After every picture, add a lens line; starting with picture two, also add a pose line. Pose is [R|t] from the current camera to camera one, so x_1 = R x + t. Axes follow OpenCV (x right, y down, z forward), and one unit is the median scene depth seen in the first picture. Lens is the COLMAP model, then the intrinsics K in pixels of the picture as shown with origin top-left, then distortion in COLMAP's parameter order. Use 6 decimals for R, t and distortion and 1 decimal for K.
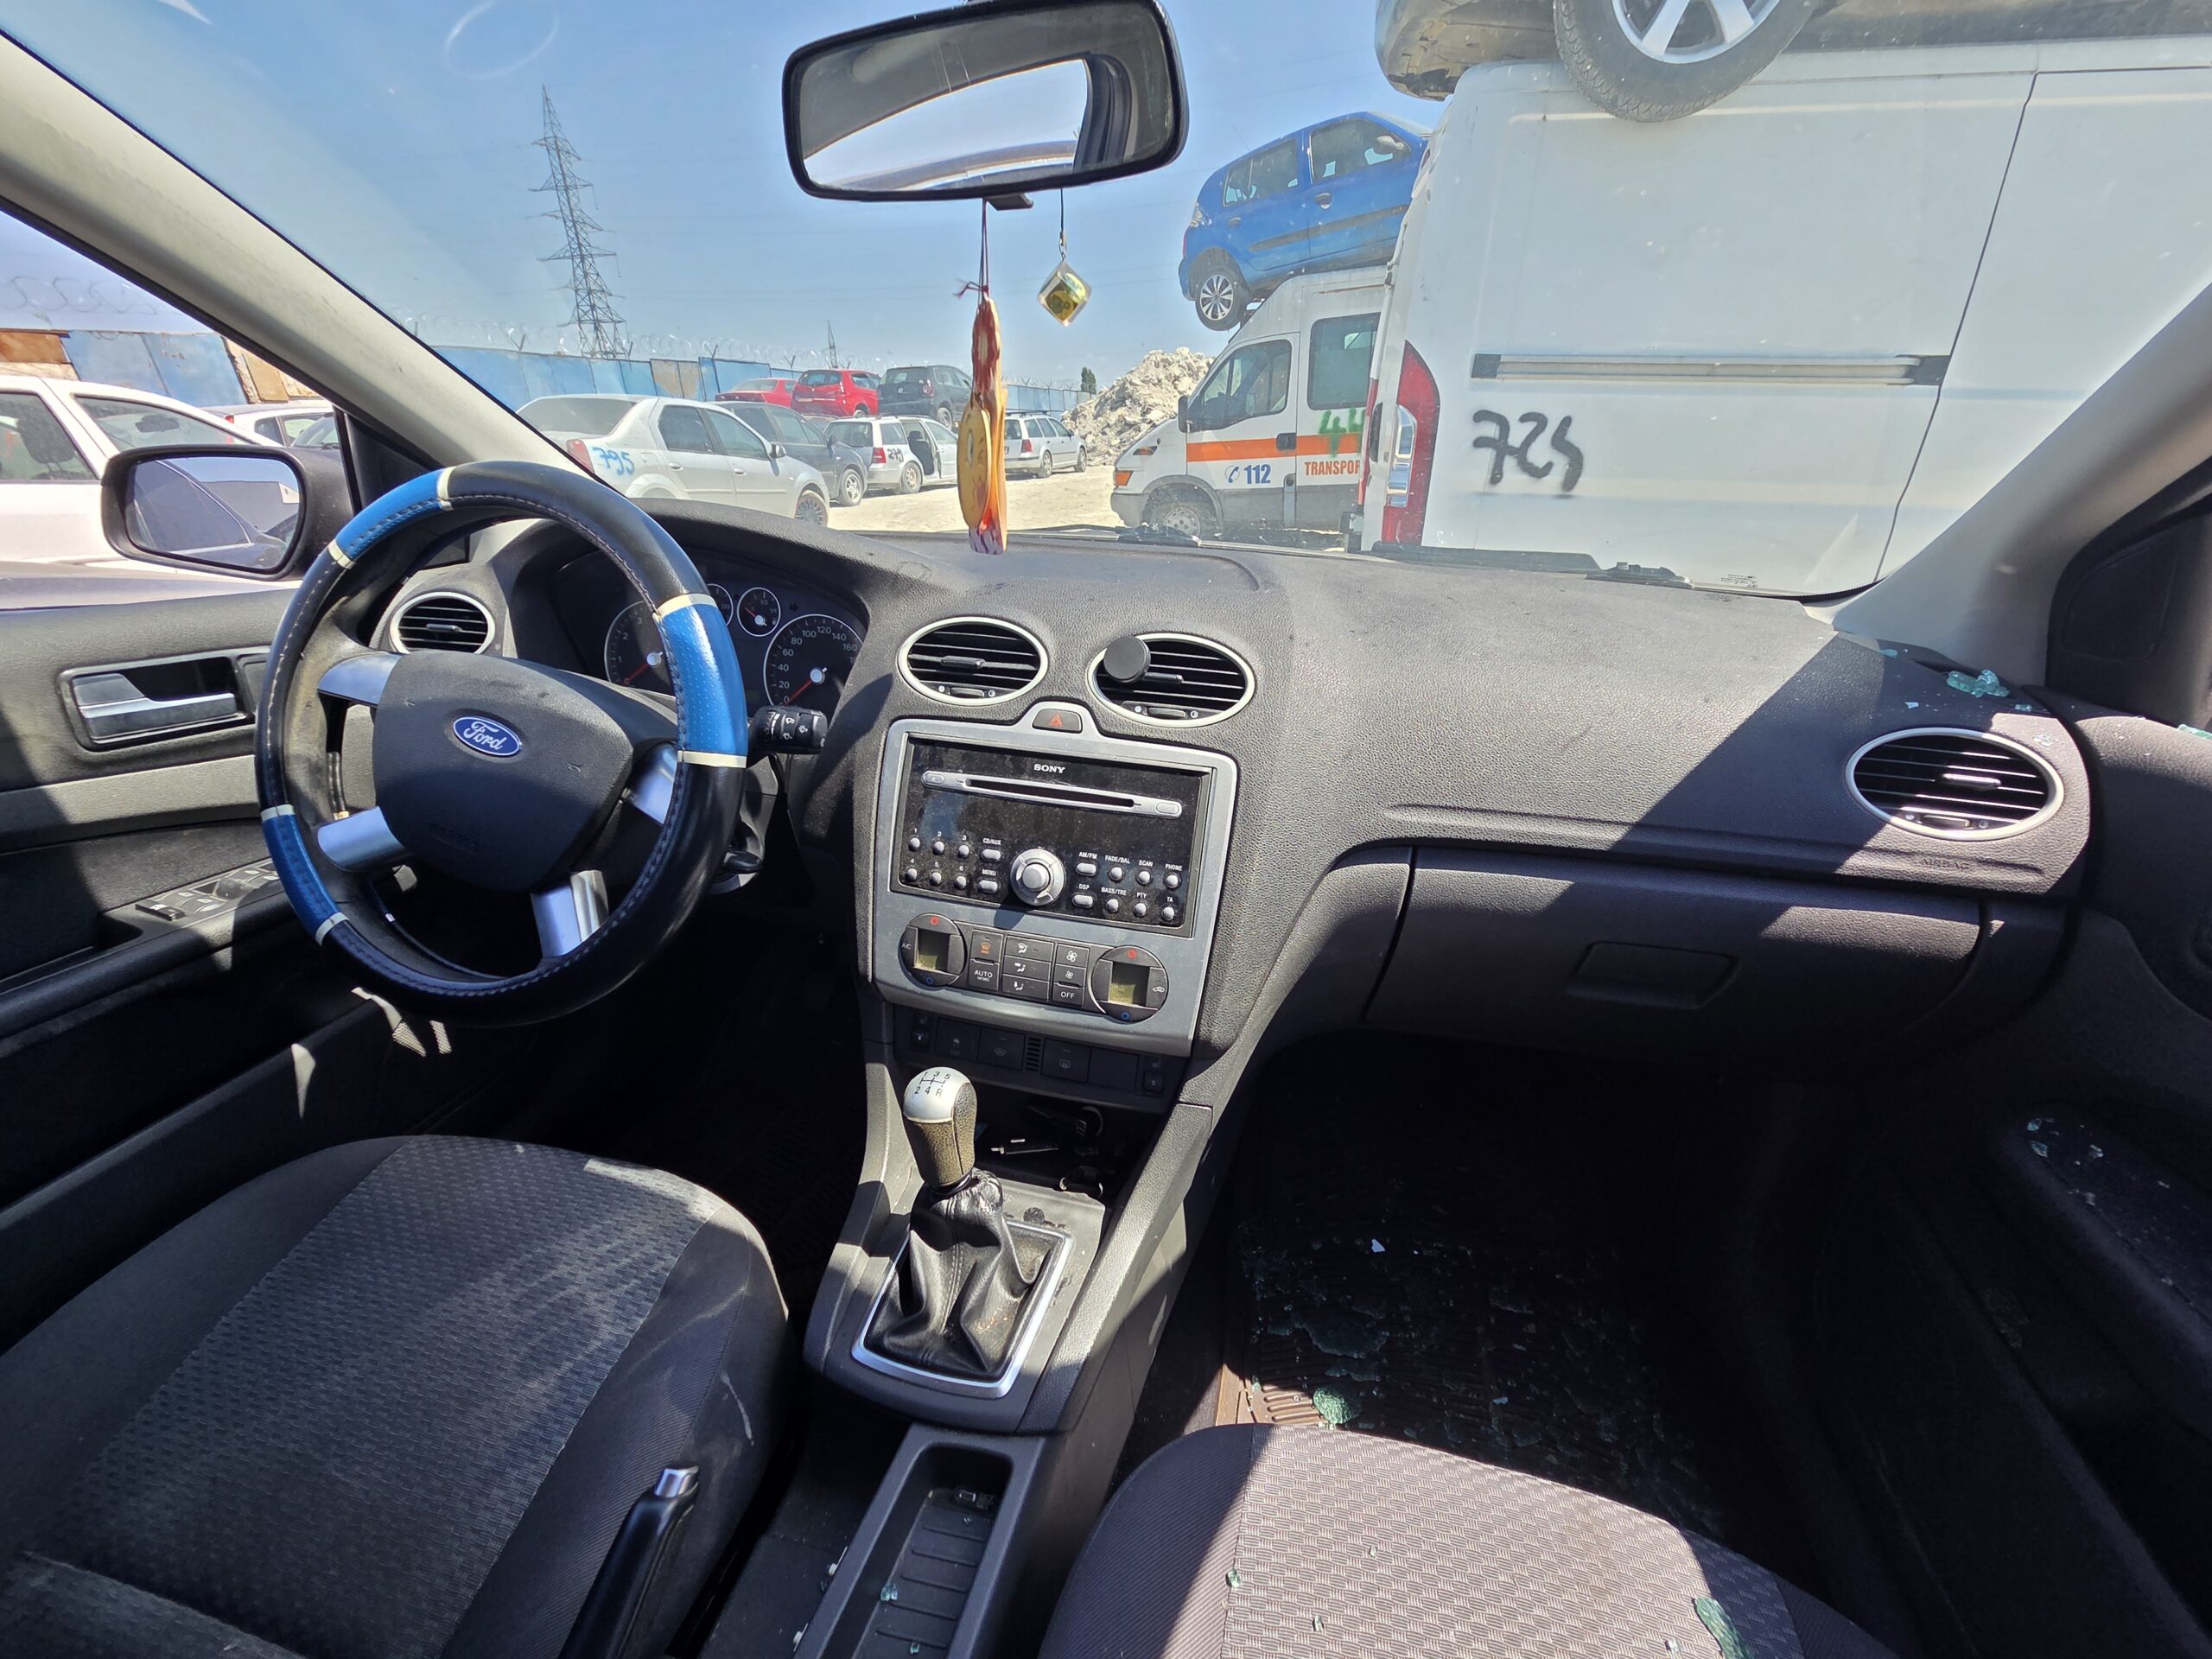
lens RADIAL K [[883.3, 0, 1116.0], [0, 883.3, 867.8], [0, 0, 1]] dist [0.000785, -0.001038]
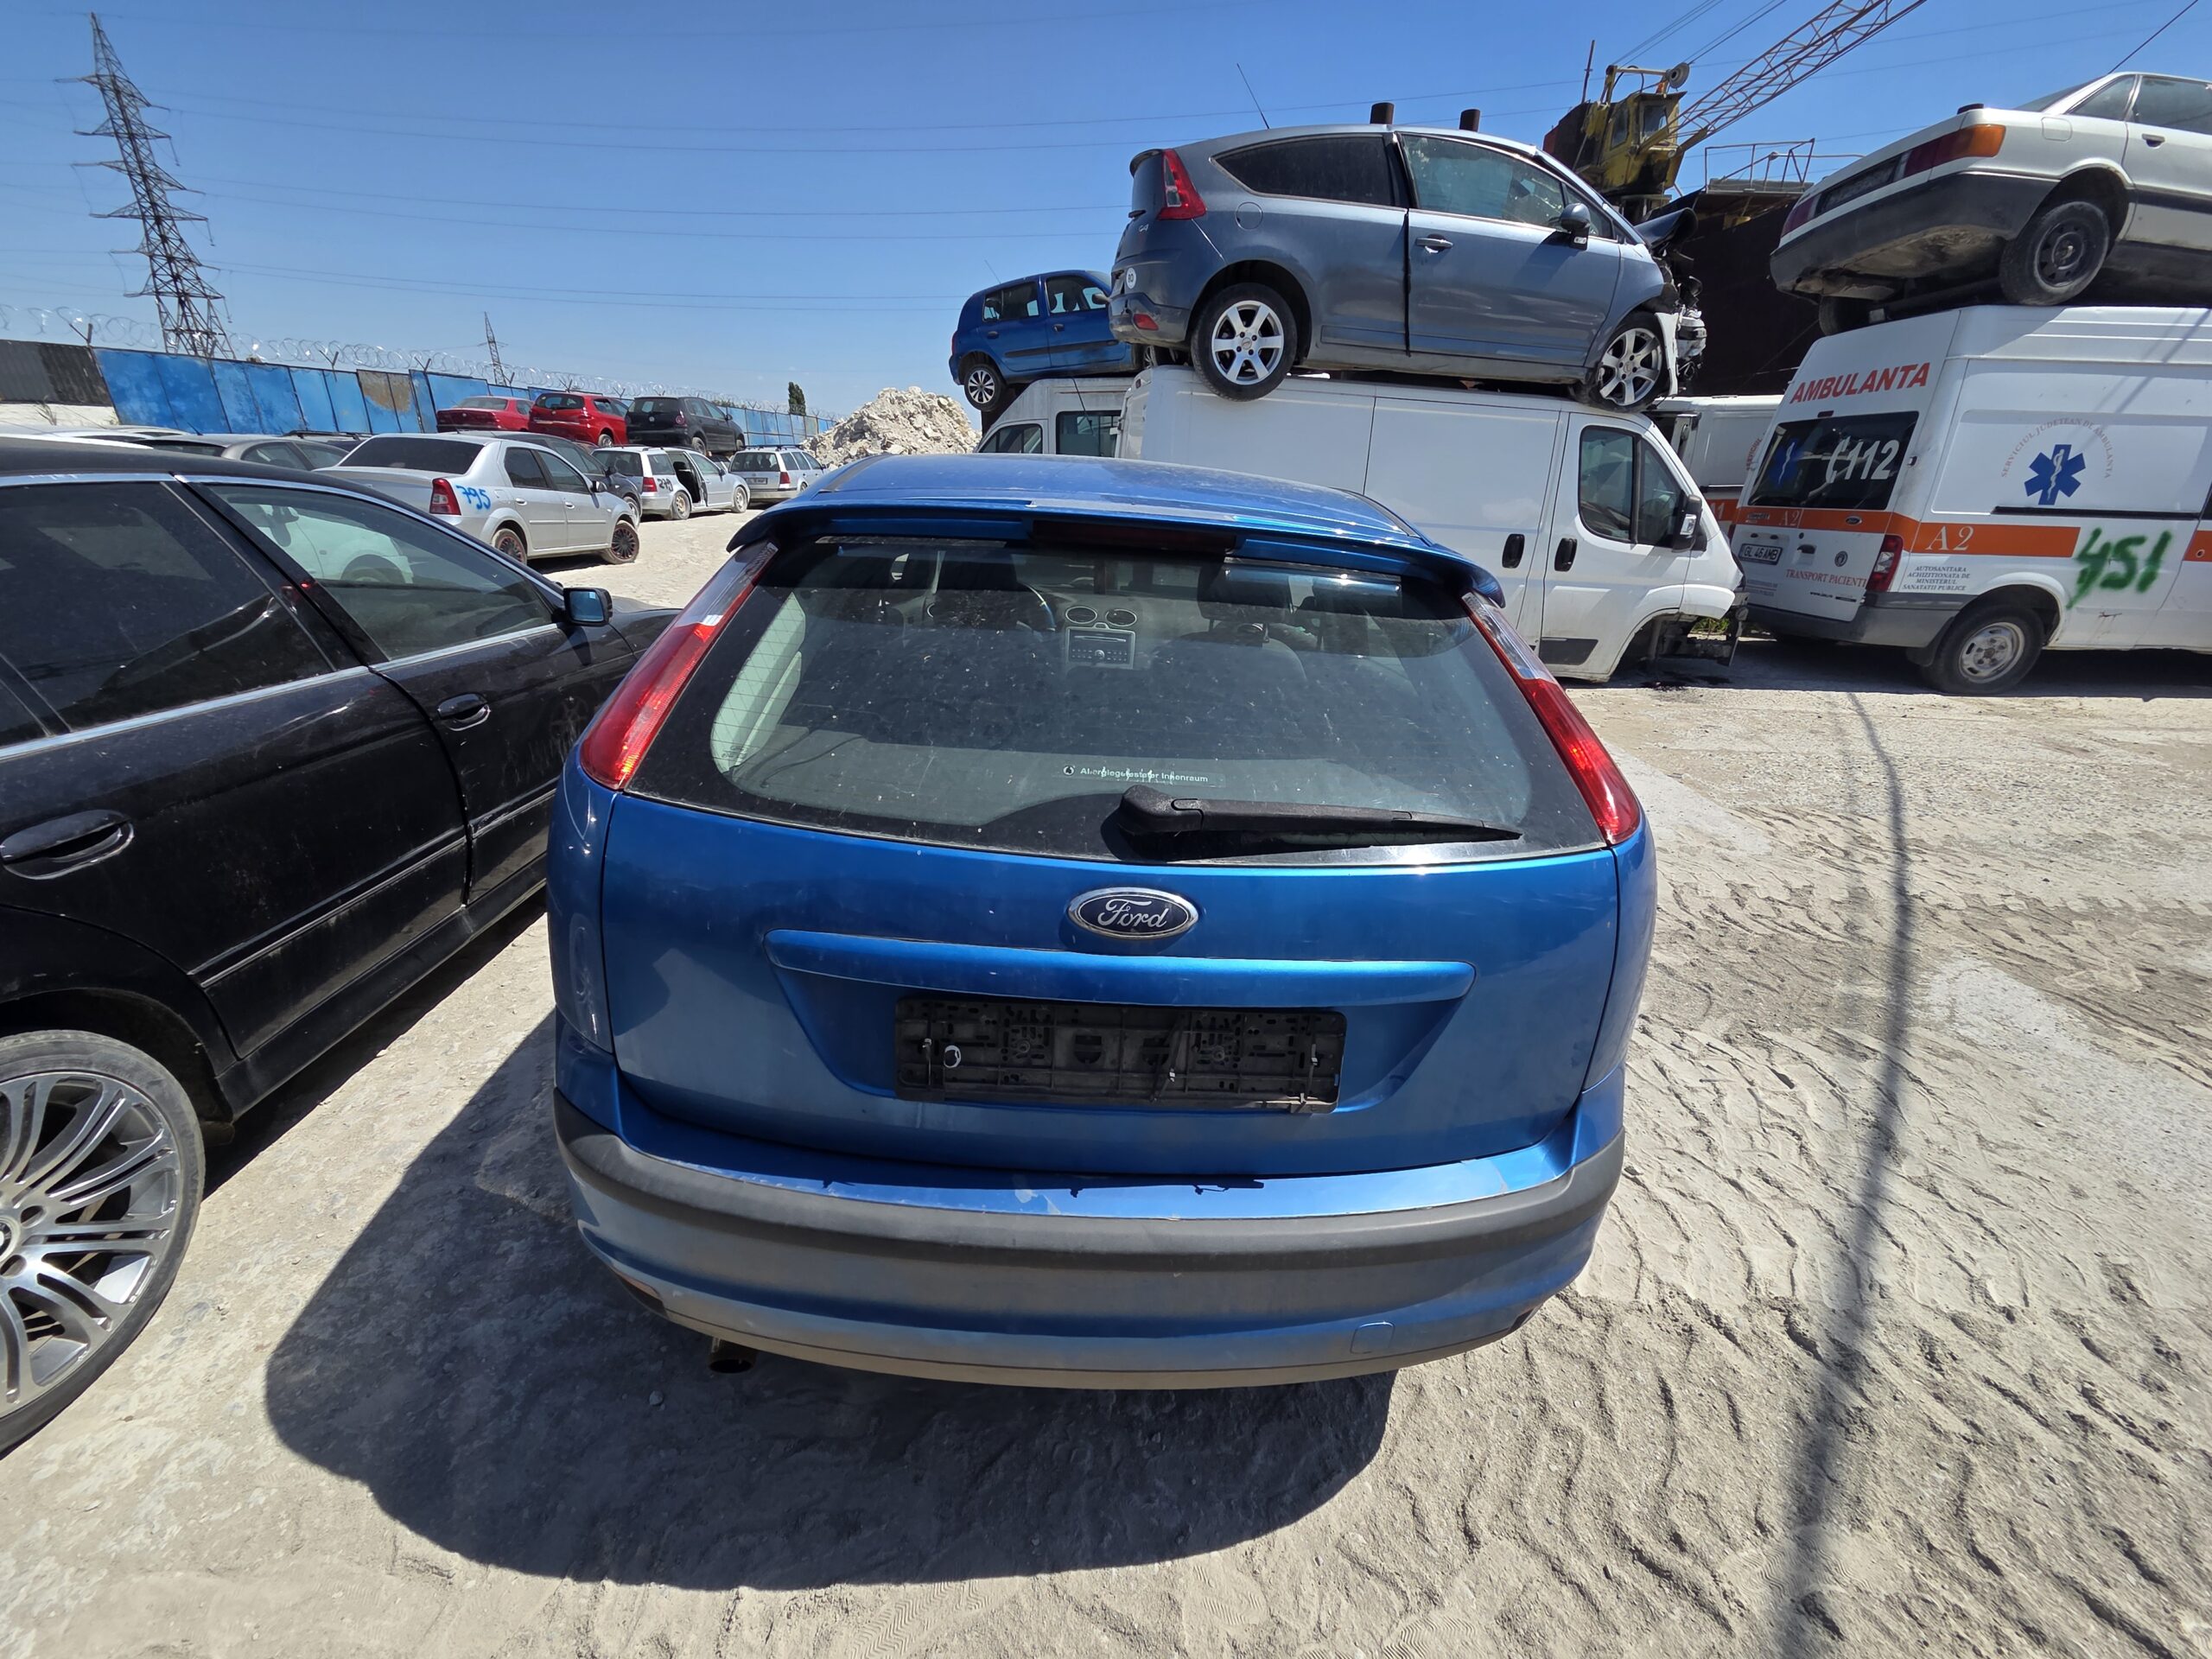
lens RADIAL K [[883.3, 0, 1117.7], [0, 883.3, 830.6], [0, 0, 1]] dist [0.000785, -0.001038]
pose [[0.959197, -0.065389, 0.275072, -0.047338], [0.082360, 0.995318, -0.050593, 0.041864], [-0.270476, 0.071183, 0.960092, -0.127118]]
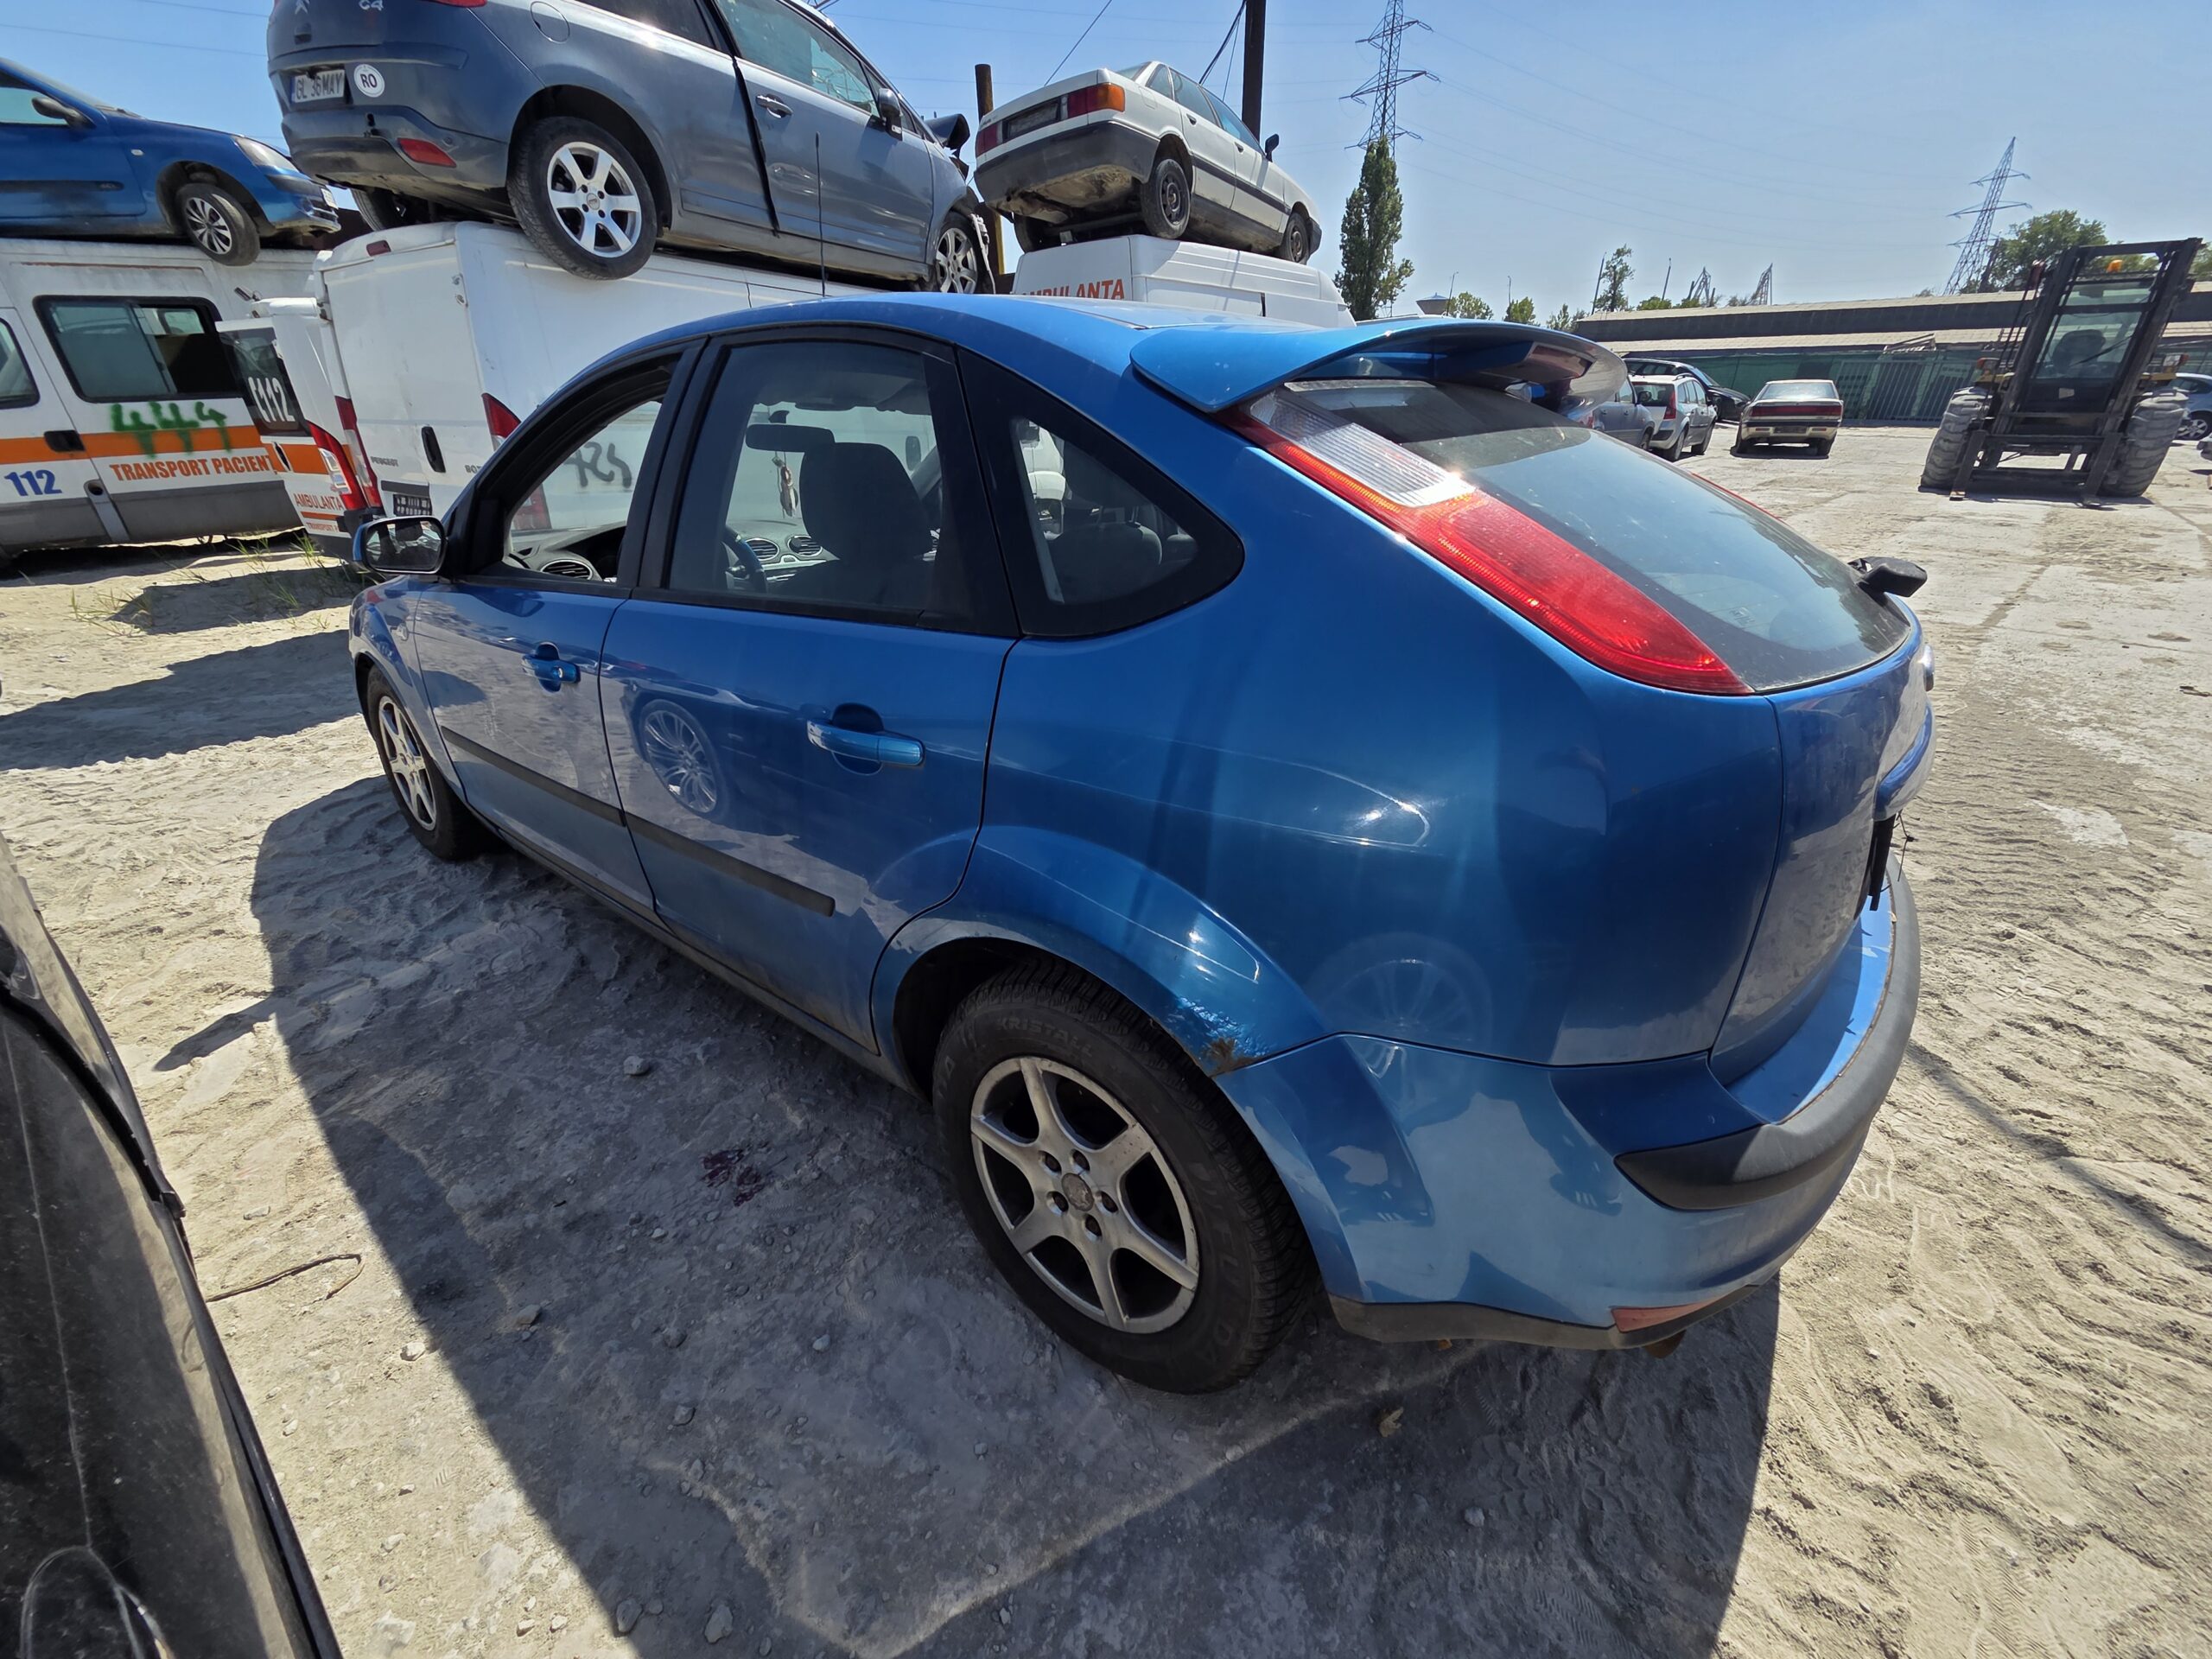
lens RADIAL K [[883.3, 0, 1111.0], [0, 883.3, 834.4], [0, 0, 1]] dist [0.000785, -0.001038]
pose [[0.419302, -0.387207, 0.821131, -0.106297], [0.393657, 0.892573, 0.219879, 0.019913], [-0.818059, 0.231048, 0.526685, -0.065085]]
